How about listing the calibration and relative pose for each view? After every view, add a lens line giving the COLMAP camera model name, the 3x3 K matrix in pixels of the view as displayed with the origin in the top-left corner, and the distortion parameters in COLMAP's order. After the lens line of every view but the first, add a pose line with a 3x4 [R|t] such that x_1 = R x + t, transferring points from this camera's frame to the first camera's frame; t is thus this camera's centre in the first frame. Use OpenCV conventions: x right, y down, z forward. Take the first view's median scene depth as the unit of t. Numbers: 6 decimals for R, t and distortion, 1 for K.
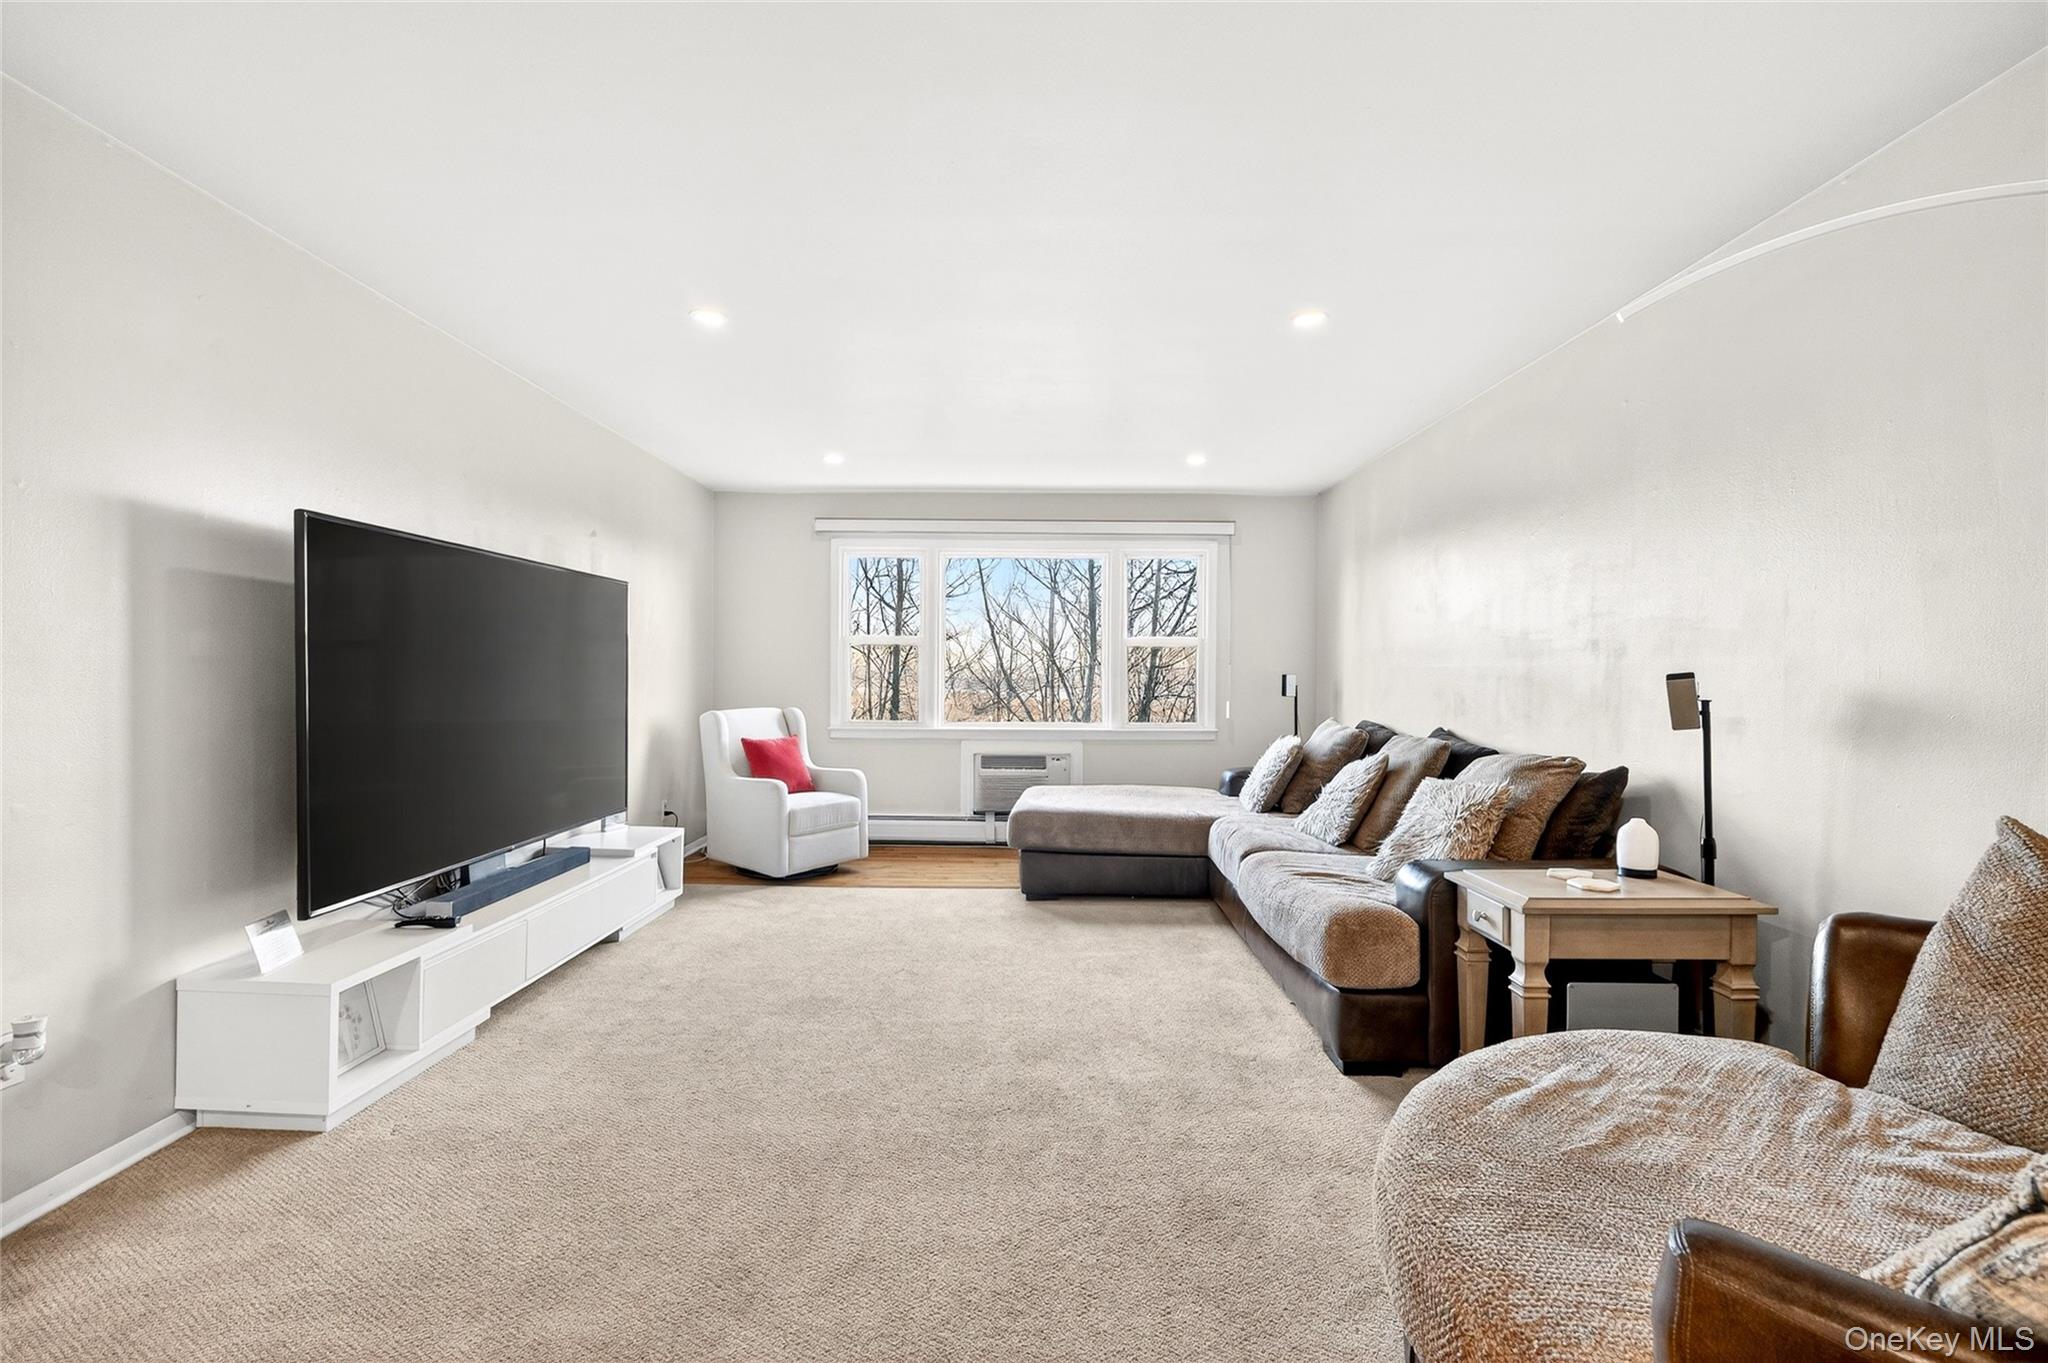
lens RADIAL K [[892.9, 0, 953.7], [0, 892.9, 685.7], [0, 0, 1]] dist [0.000628, 0.000348]
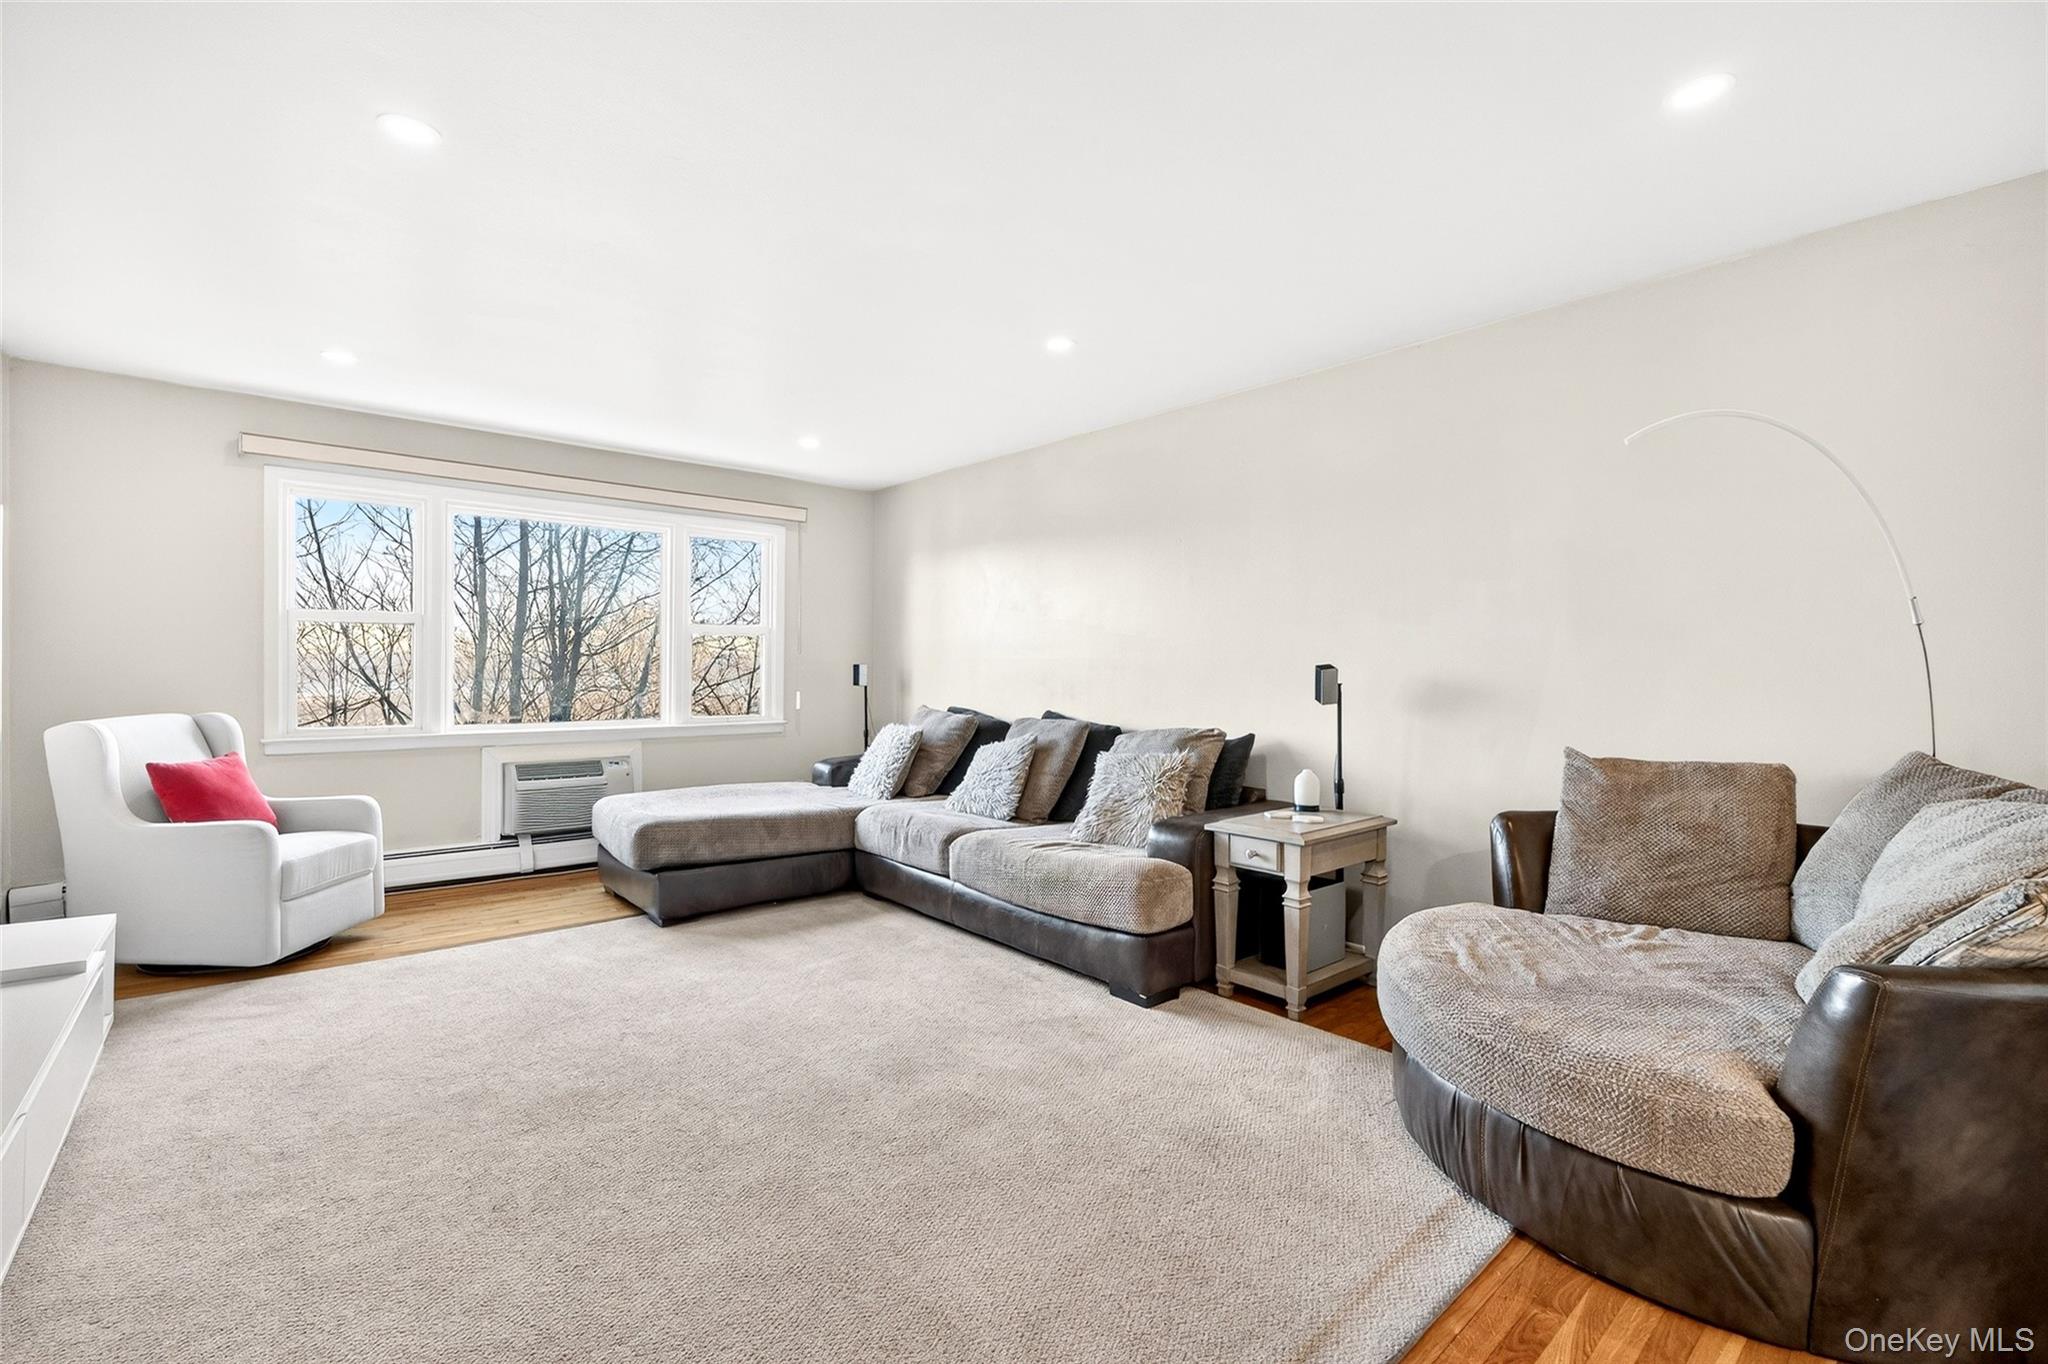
lens RADIAL K [[929.2, 0, 1018.2], [0, 929.2, 675.9], [0, 0, 1]] dist [-0.000586, -0.000432]
pose [[0.742136, -0.006145, 0.670221, -0.266520], [0.005493, 0.999980, 0.003085, -0.001994], [-0.670227, 0.001392, 0.742155, 0.112571]]
